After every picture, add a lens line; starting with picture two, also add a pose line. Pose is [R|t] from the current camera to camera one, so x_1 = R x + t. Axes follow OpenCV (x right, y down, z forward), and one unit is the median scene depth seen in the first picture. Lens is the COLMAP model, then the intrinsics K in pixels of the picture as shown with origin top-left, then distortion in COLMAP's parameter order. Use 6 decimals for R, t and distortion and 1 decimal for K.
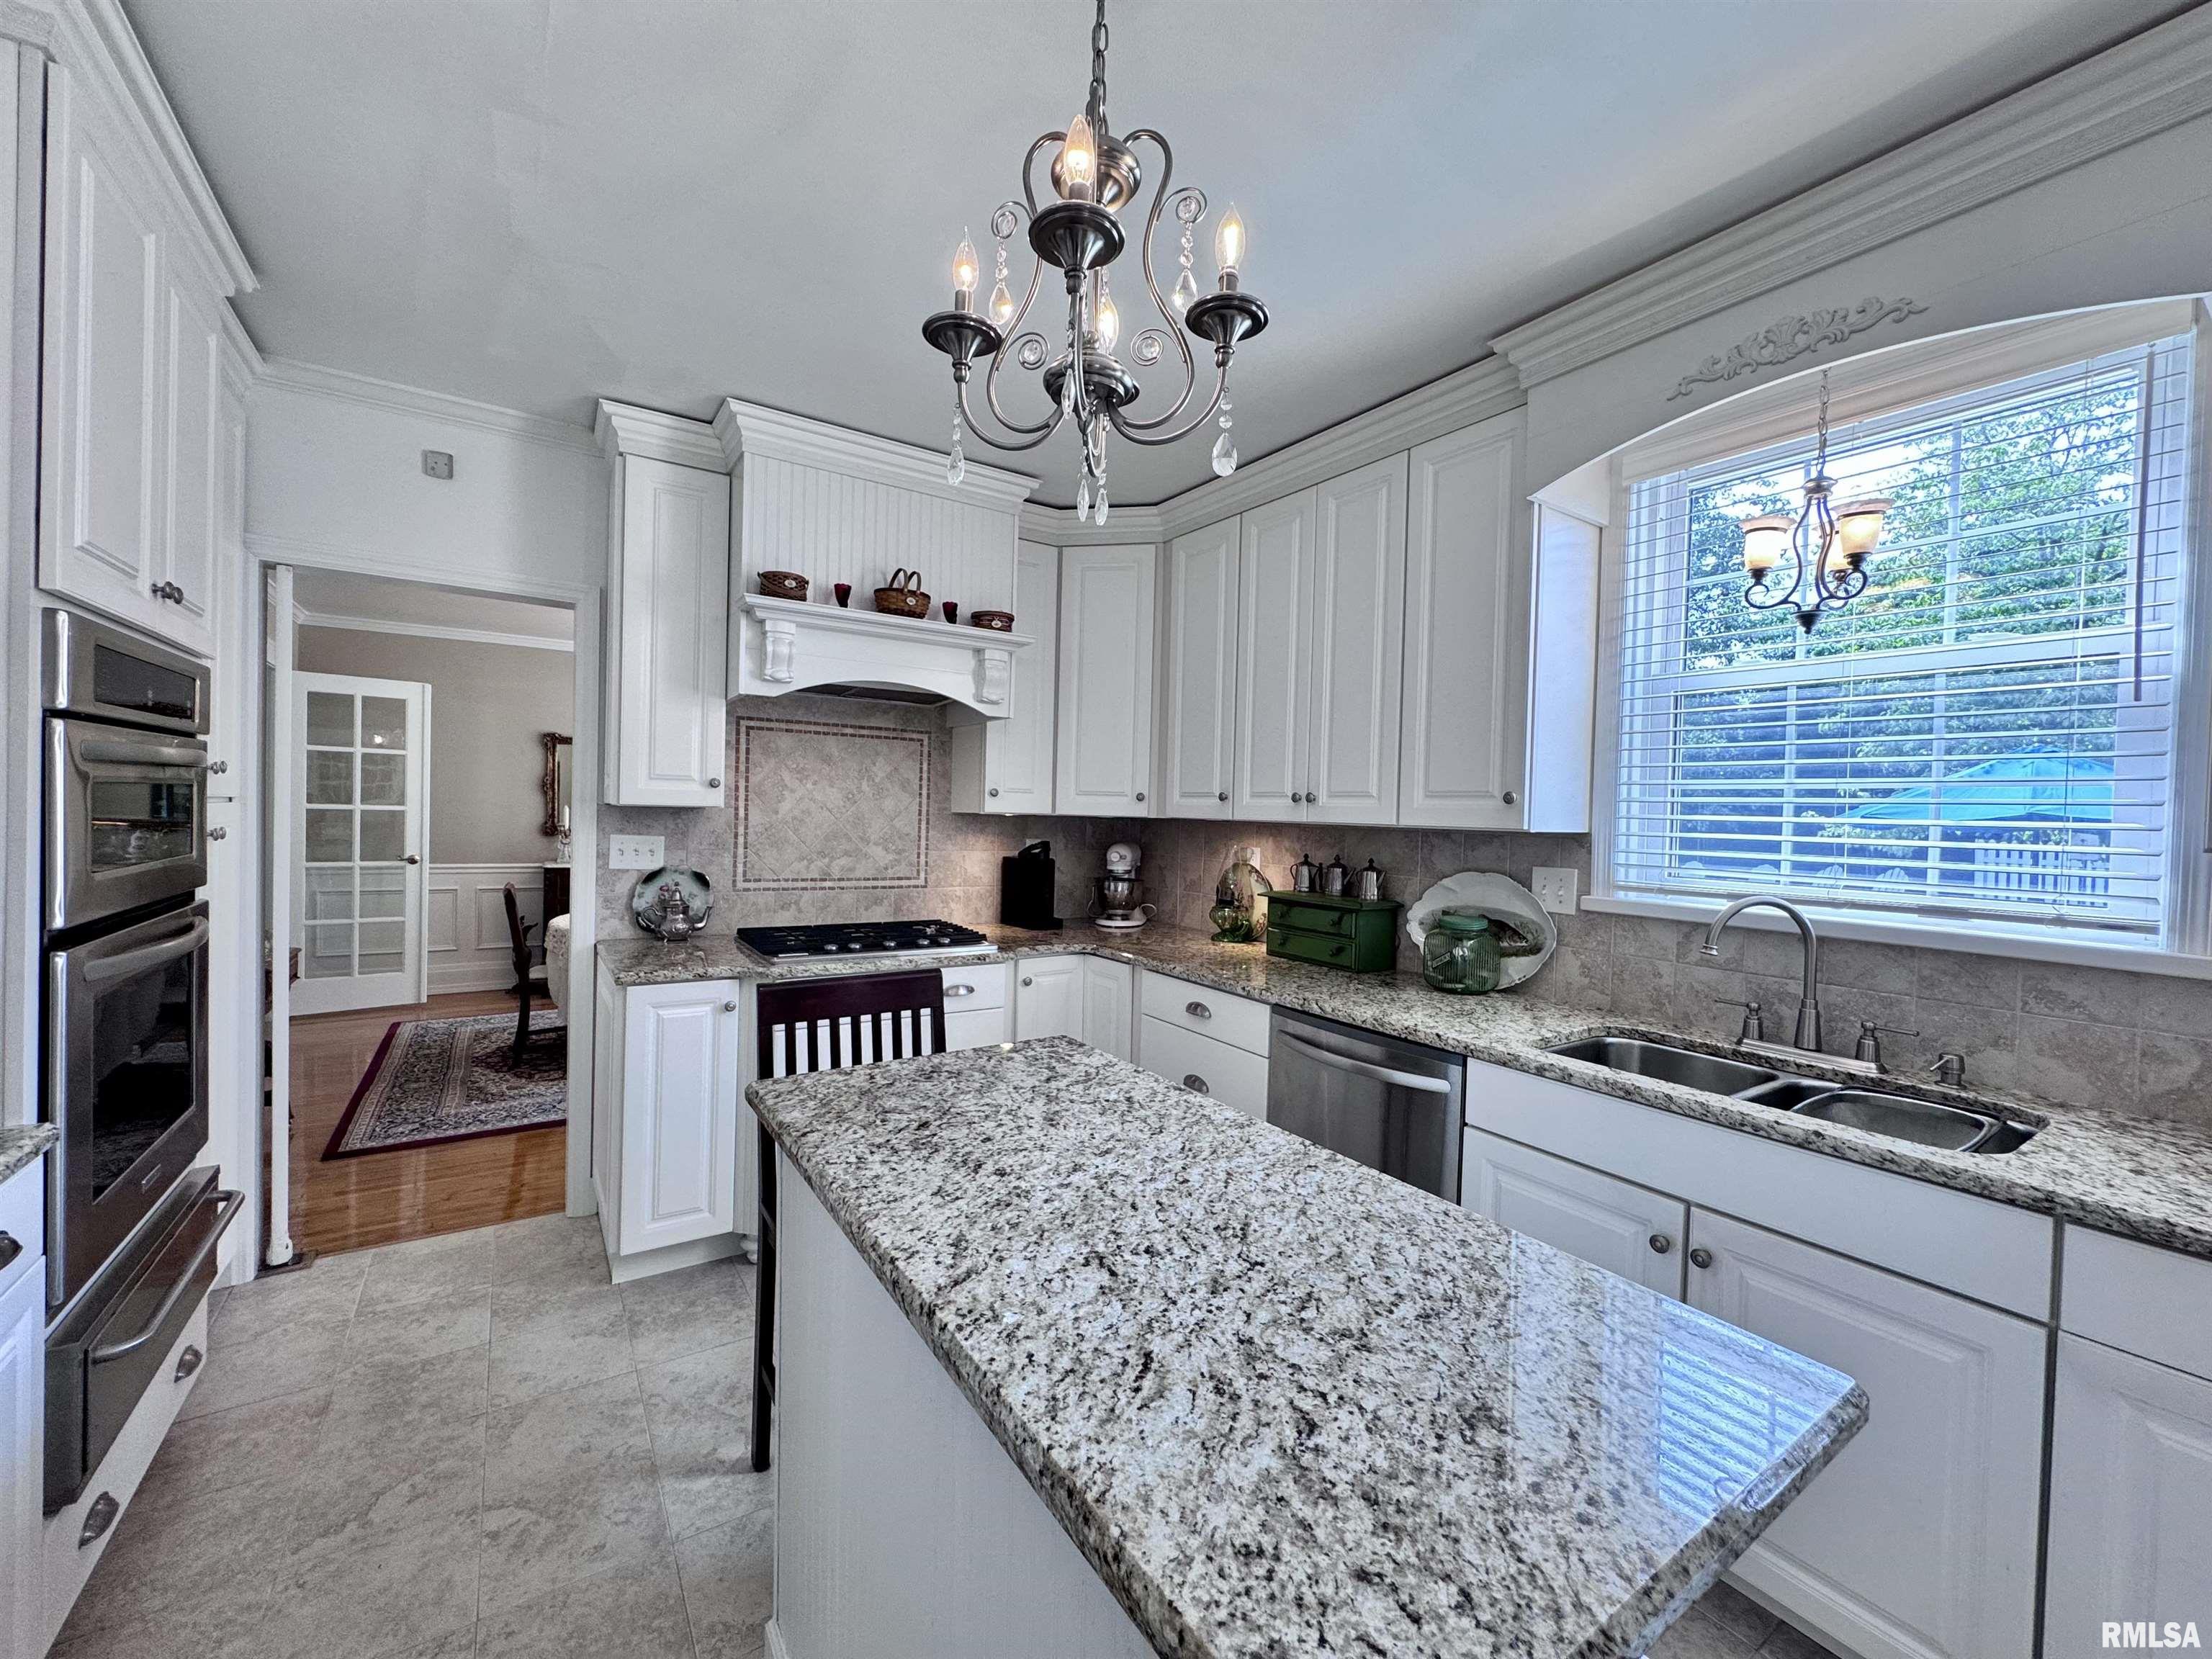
lens RADIAL K [[885.7, 0, 1104.4], [0, 885.7, 828.1], [0, 0, 1]] dist [-0.002495, 0.000390]
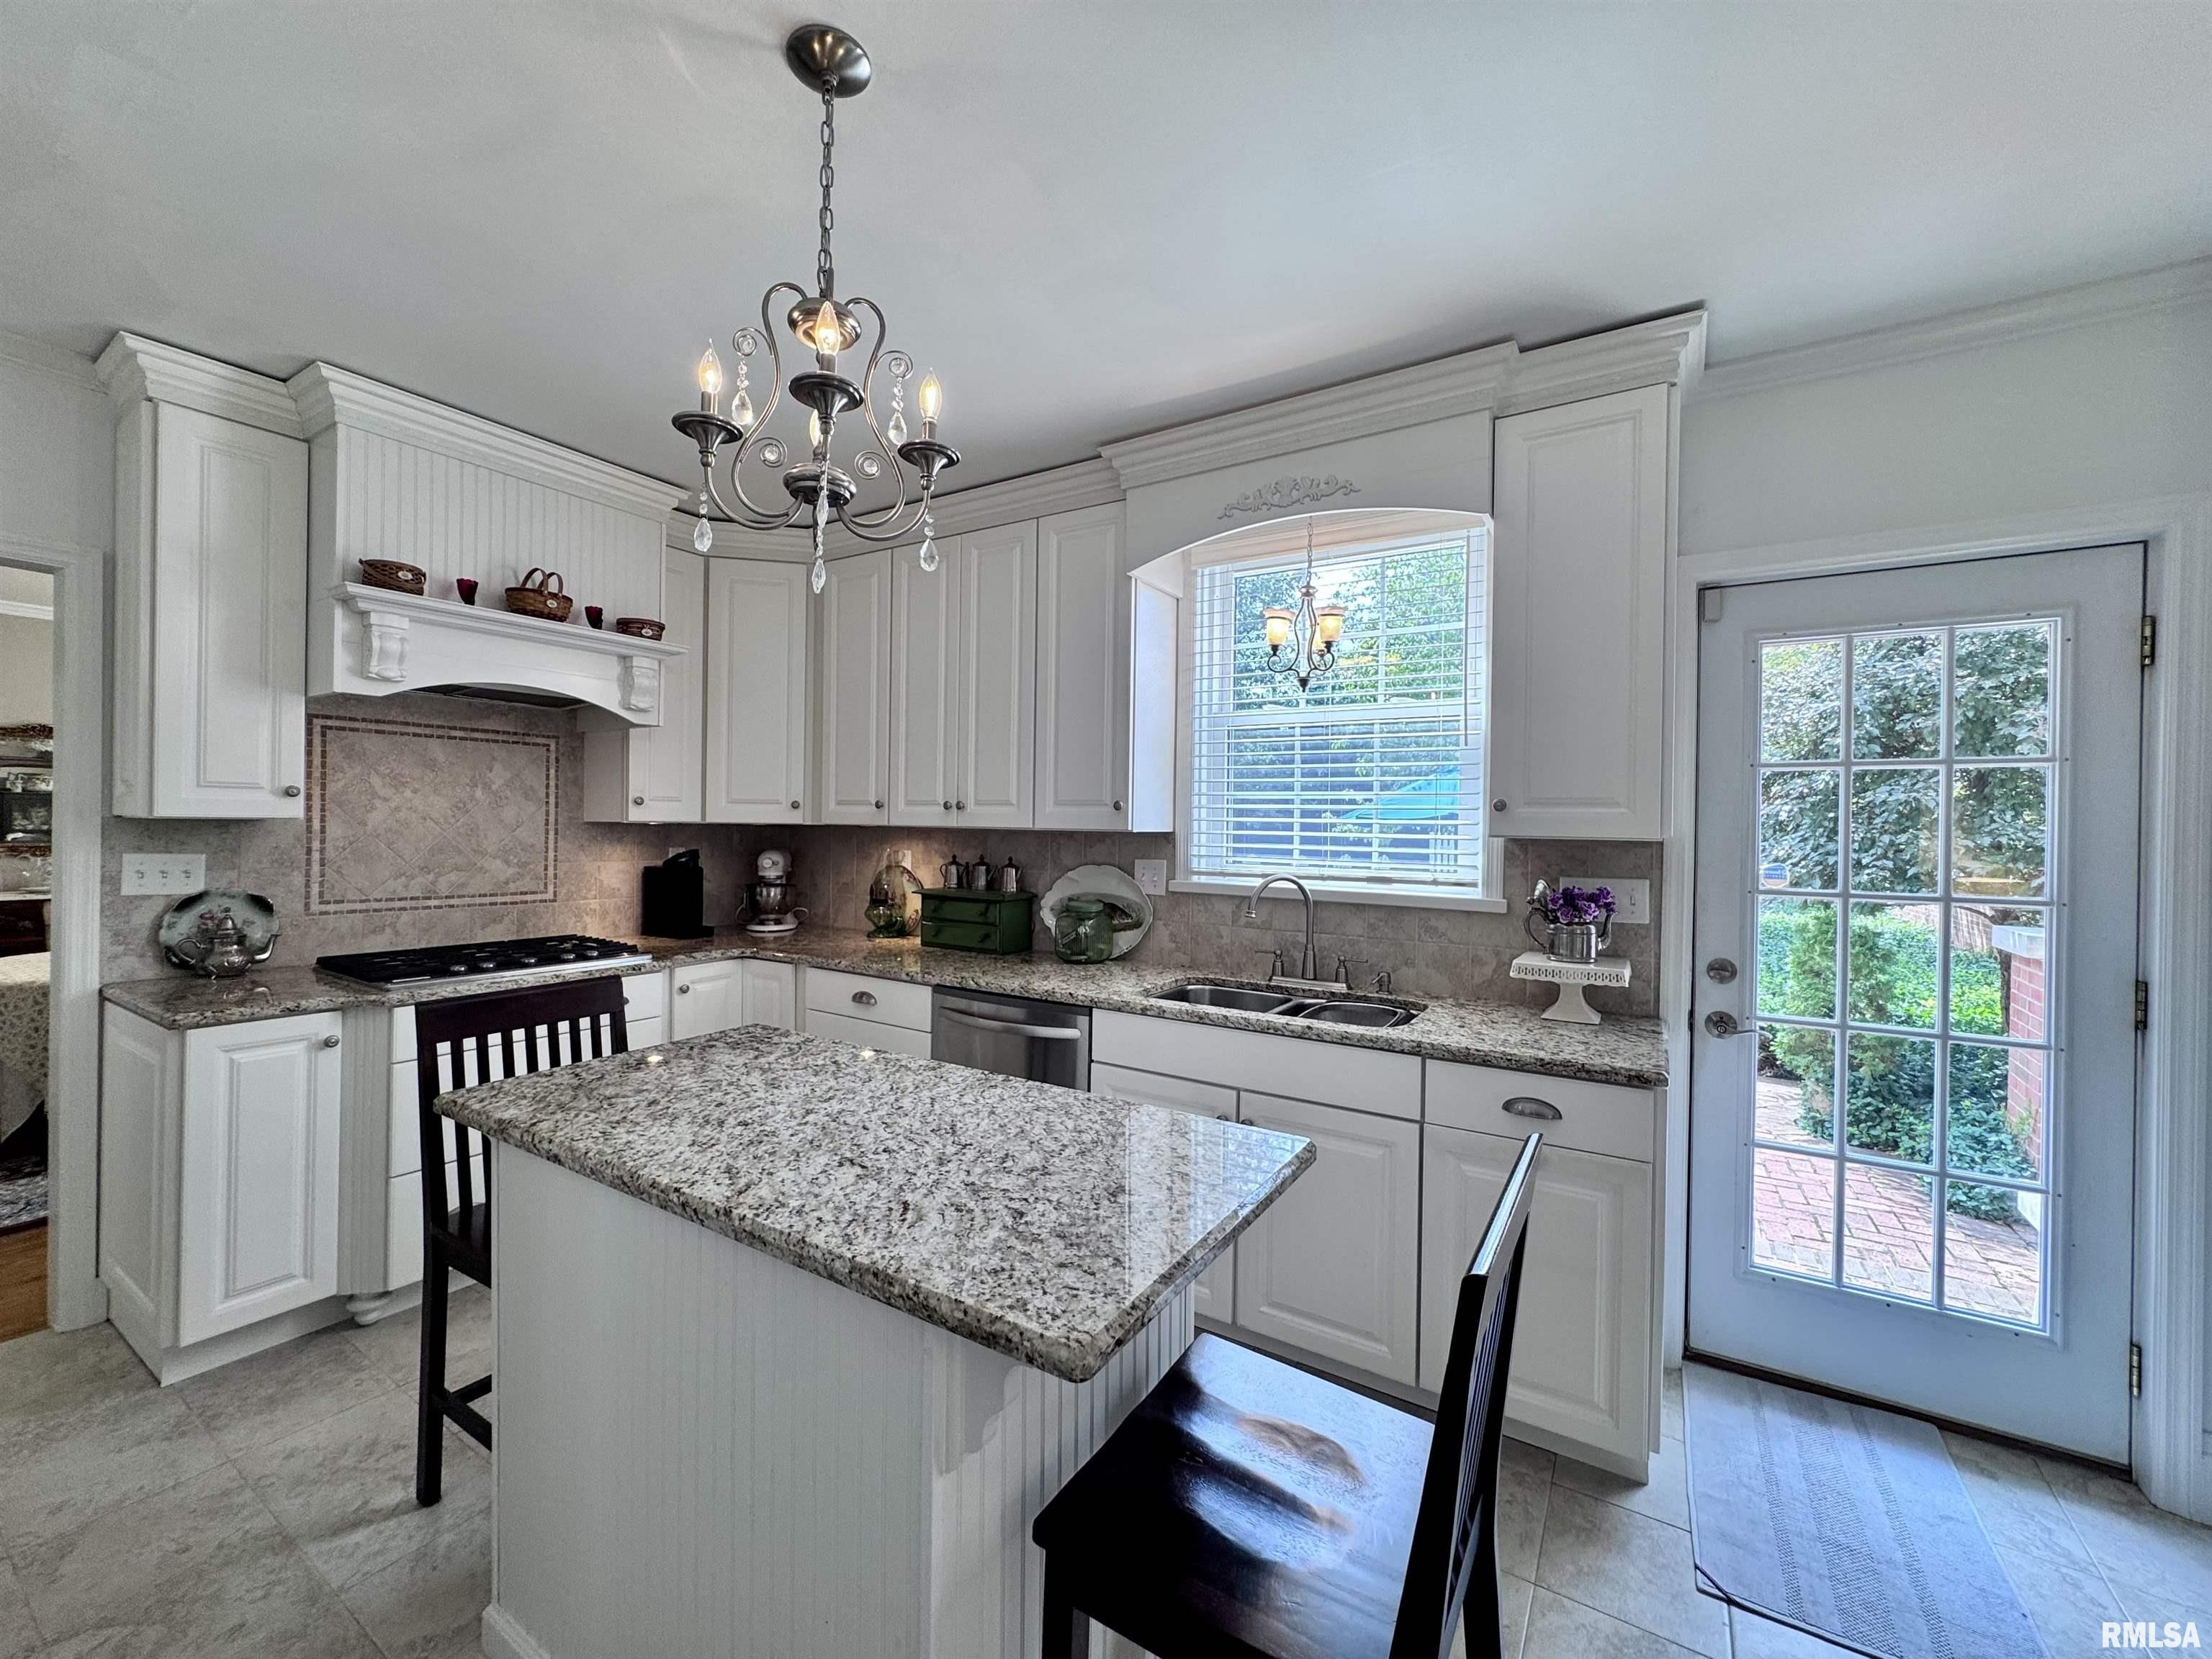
lens RADIAL K [[885.7, 0, 1104.4], [0, 885.7, 828.1], [0, 0, 1]] dist [-0.002495, 0.000390]
pose [[0.912381, -0.014674, 0.409079, -0.085572], [0.016622, 0.999861, -0.001206, -0.000378], [-0.409004, 0.007900, 0.912498, -0.161197]]
